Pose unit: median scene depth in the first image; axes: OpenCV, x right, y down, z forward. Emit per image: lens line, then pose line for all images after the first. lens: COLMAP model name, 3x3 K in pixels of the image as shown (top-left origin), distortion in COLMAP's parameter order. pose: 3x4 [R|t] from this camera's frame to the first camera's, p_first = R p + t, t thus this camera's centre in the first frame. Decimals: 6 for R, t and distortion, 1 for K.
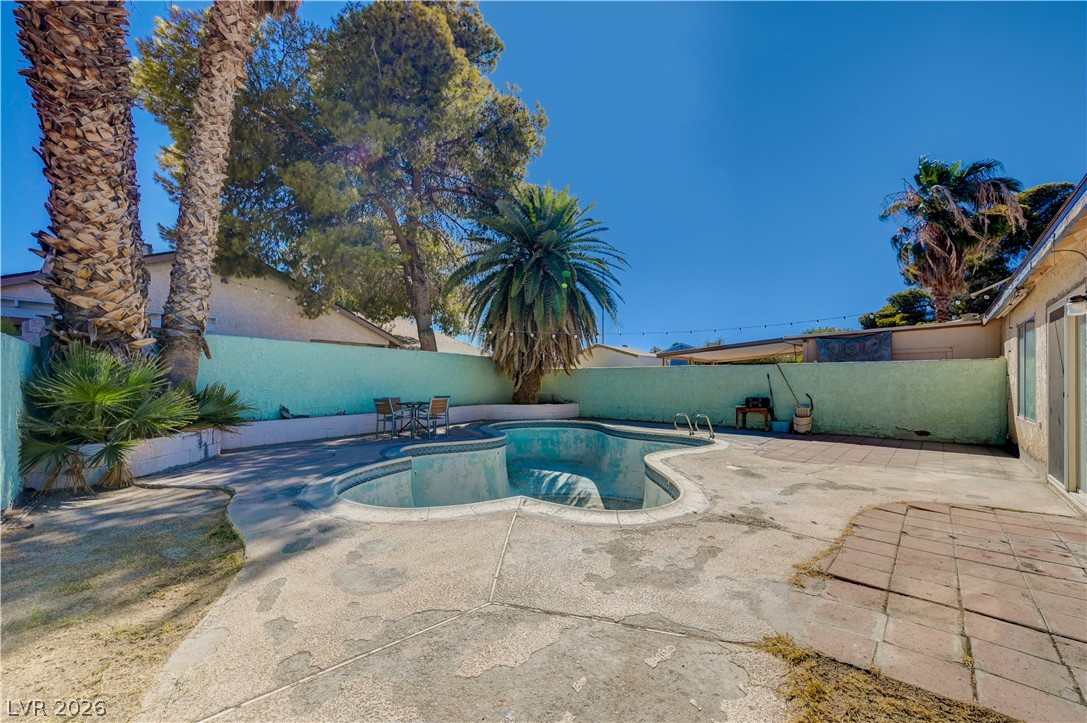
lens RADIAL K [[445.7, 0, 556.1], [0, 445.7, 378.1], [0, 0, 1]] dist [-0.001678, -0.000202]
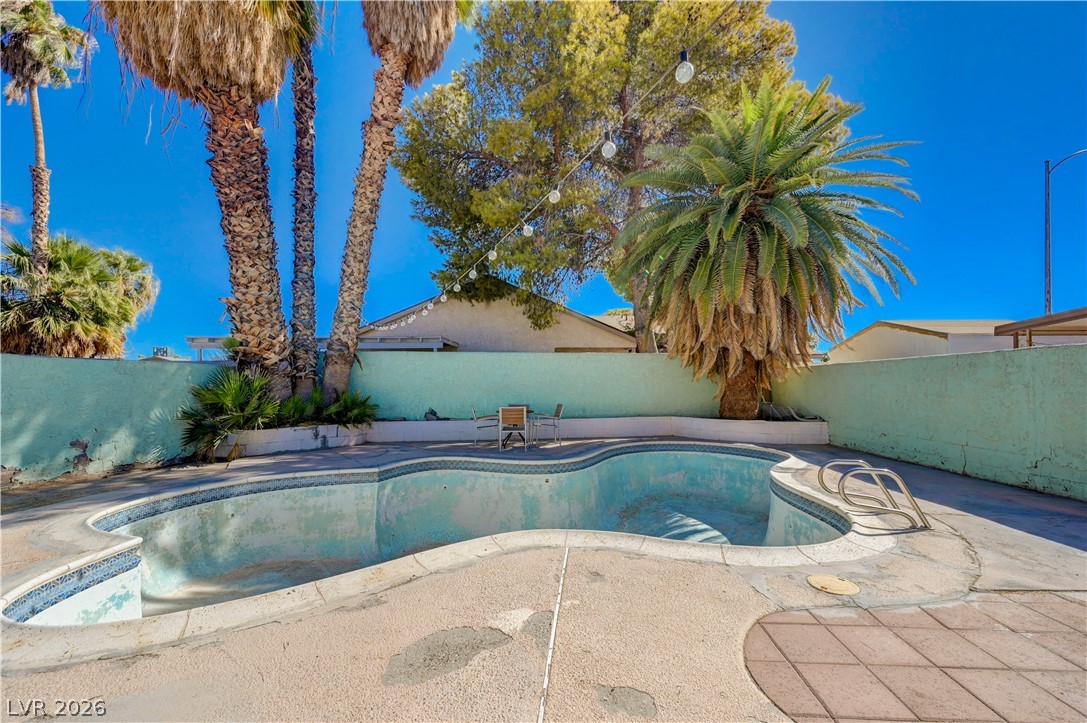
lens RADIAL K [[444.9, 0, 547.9], [0, 444.9, 382.0], [0, 0, 1]] dist [-0.002180, -0.000162]
pose [[0.615752, -0.010228, -0.787874, 0.542685], [0.010847, 0.999931, -0.004504, 0.001416], [0.787866, -0.005773, 0.615820, 0.601581]]
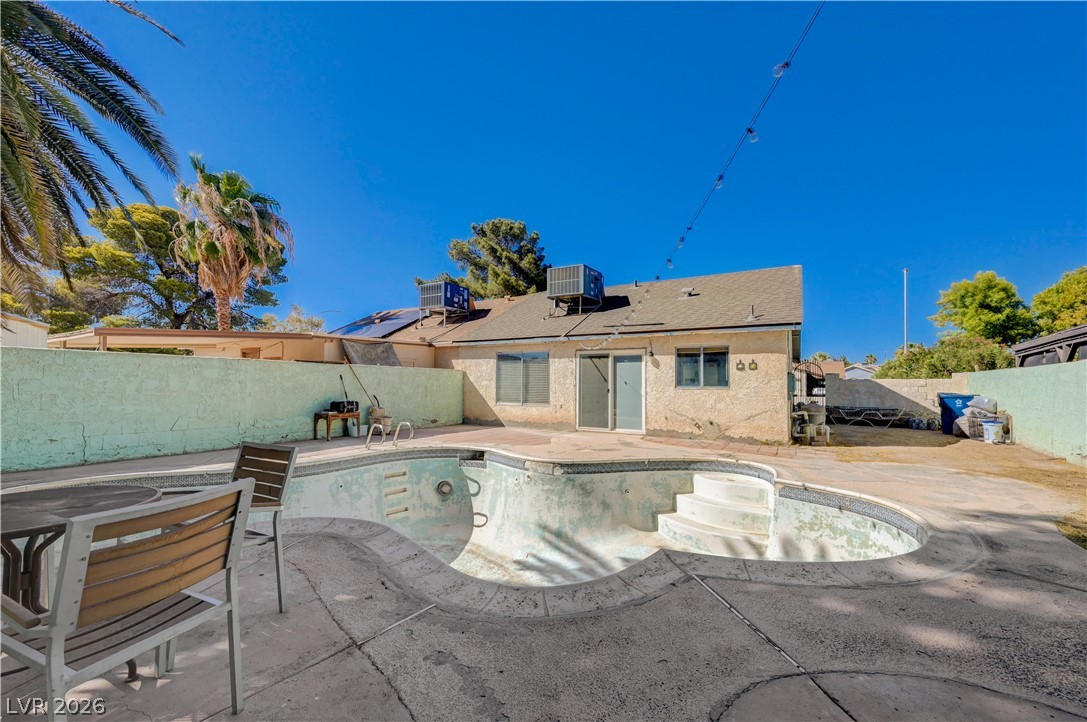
lens RADIAL K [[430.4, 0, 548.4], [0, 430.4, 366.0], [0, 0, 1]] dist [-0.000210, -0.000013]
pose [[-0.183661, 0.041336, 0.982120, -0.640595], [-0.013676, 0.998911, -0.044600, 0.008018], [-0.982894, -0.021623, -0.182896, 1.025619]]
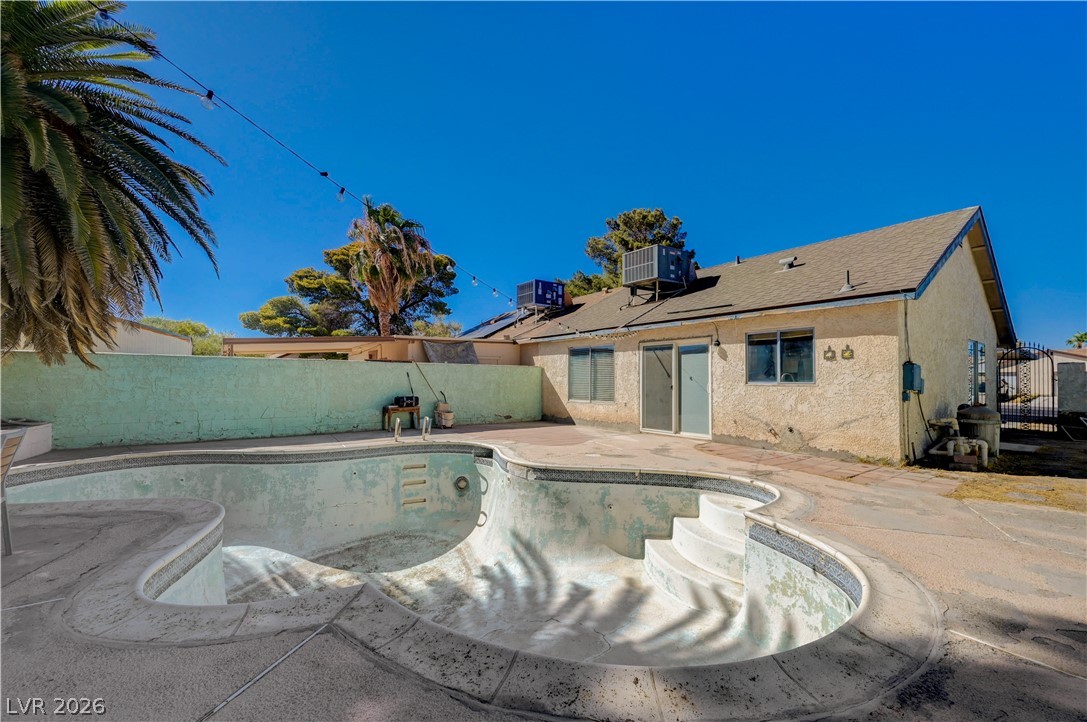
lens RADIAL K [[430.4, 0, 548.4], [0, 430.4, 366.0], [0, 0, 1]] dist [-0.000210, -0.000013]
pose [[0.212429, 0.034137, 0.976580, -0.554348], [-0.010081, 0.999413, -0.032743, 0.006331], [-0.977124, -0.002890, 0.212648, 0.667968]]
